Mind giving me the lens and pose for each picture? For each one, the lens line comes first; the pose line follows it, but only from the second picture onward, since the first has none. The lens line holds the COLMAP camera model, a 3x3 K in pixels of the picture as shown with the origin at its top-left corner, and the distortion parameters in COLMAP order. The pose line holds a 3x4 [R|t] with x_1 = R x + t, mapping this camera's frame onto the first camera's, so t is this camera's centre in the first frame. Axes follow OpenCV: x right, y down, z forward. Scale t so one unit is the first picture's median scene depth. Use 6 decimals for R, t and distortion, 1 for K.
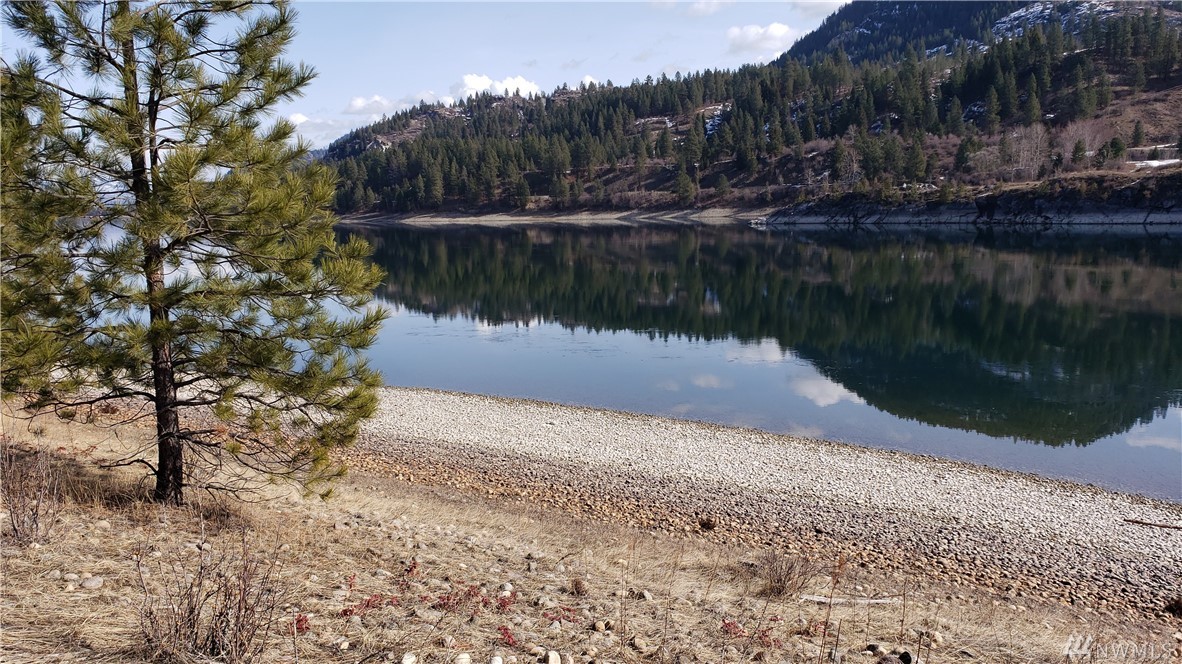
lens RADIAL K [[930.7, 0, 599.9], [0, 930.7, 350.8], [0, 0, 1]] dist [0.110555, -0.094358]
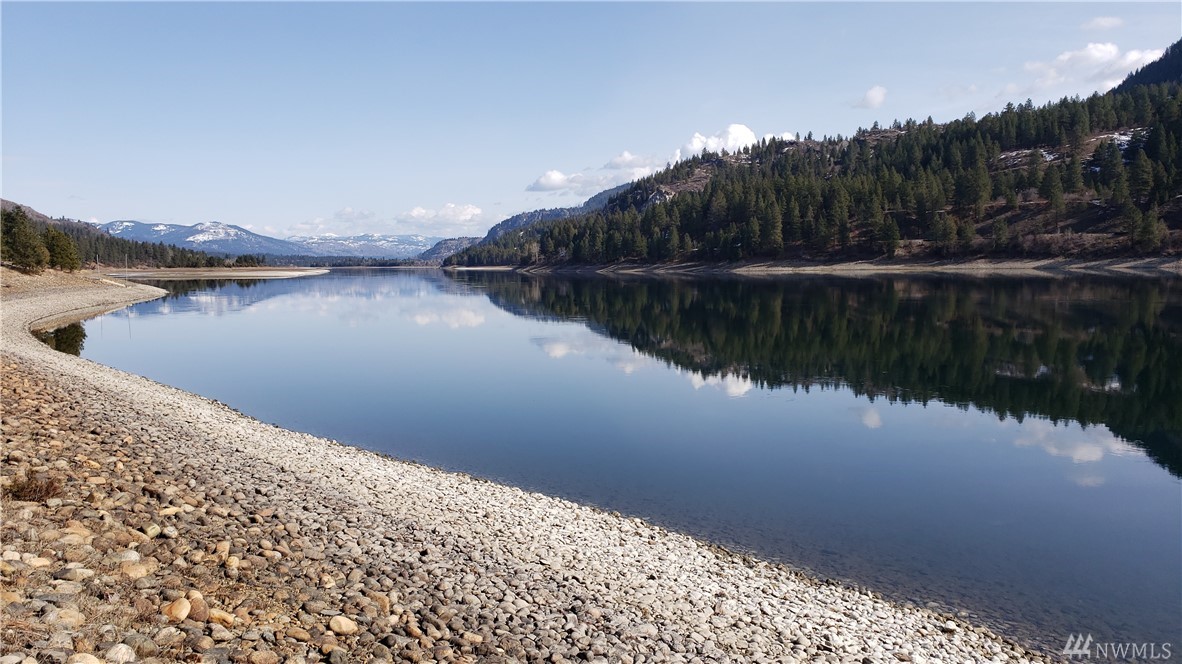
lens RADIAL K [[930.7, 0, 599.9], [0, 930.7, 350.8], [0, 0, 1]] dist [0.110555, -0.094358]
pose [[0.968642, 0.036555, -0.245756, -0.119679], [-0.051105, 0.997281, -0.053091, -0.014611], [0.243147, 0.063986, 0.967877, 0.158438]]
